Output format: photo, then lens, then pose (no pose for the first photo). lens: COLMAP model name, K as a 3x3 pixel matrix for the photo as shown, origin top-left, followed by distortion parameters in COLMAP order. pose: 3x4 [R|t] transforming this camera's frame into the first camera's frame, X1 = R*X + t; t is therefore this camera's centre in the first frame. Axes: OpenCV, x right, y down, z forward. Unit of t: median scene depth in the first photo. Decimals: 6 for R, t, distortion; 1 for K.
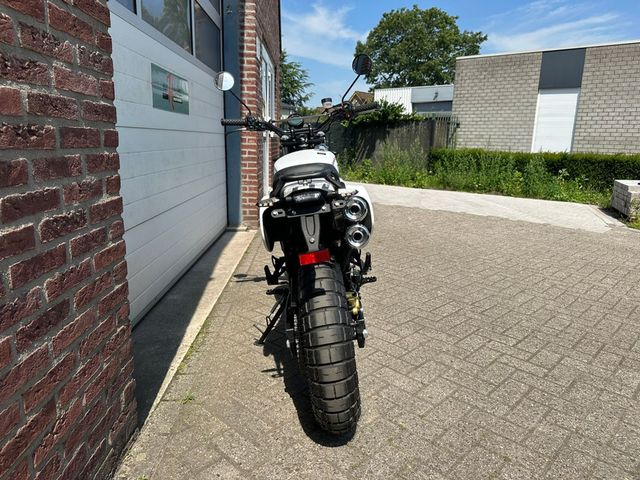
lens RADIAL K [[451.5, 0, 321.4], [0, 451.5, 240.0], [0, 0, 1]] dist [0.023768, -0.035024]
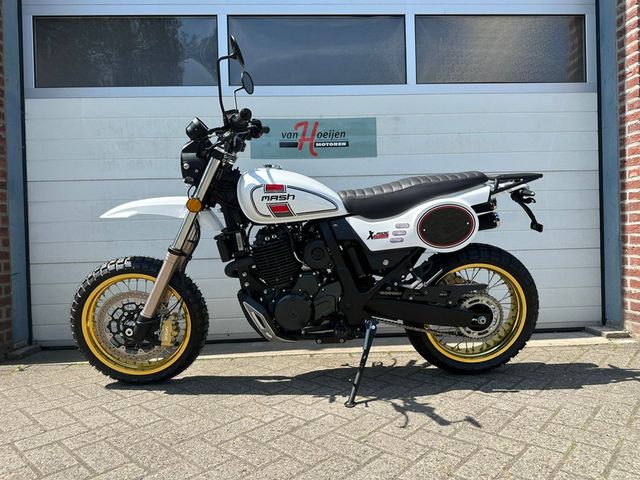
lens RADIAL K [[451.5, 0, 322.5], [0, 451.5, 240.1], [0, 0, 1]] dist [0.023768, -0.035024]
pose [[0.021315, -0.017151, -0.999626, 0.191168], [-0.189327, 0.981692, -0.020880, -0.029343], [0.981683, 0.189701, 0.017678, 0.319305]]
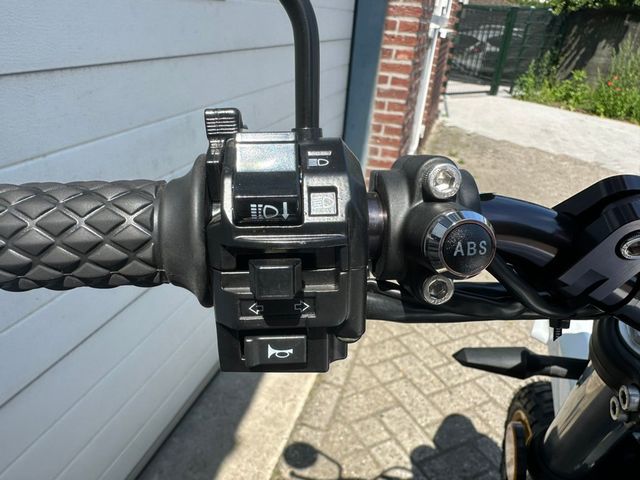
lens RADIAL K [[451.5, 0, 300.0], [0, 451.5, 279.7], [0, 0, 1]] dist [0.023768, -0.035024]
pose [[0.935465, 0.197660, -0.292977, -0.033427], [-0.103400, 0.945775, 0.307925, -0.064443], [0.337955, -0.257759, 0.905178, 0.228806]]
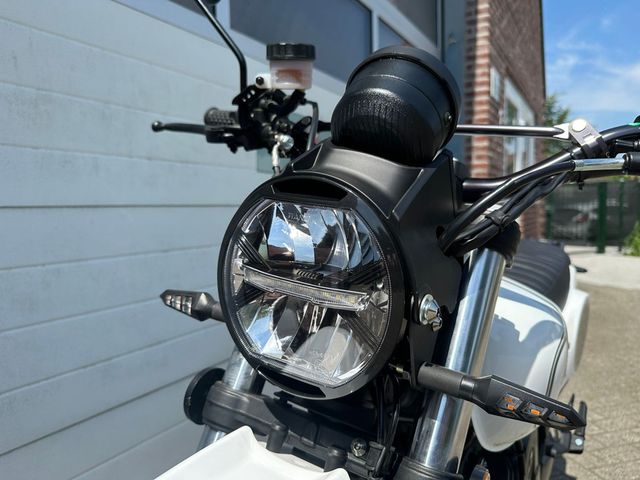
lens RADIAL K [[451.5, 0, 315.6], [0, 451.5, 242.2], [0, 0, 1]] dist [0.023768, -0.035024]
pose [[0.836105, 0.003832, -0.548556, 0.007938], [-0.082535, 0.989472, -0.118887, -0.035239], [0.542325, 0.144676, 0.827618, 0.148179]]
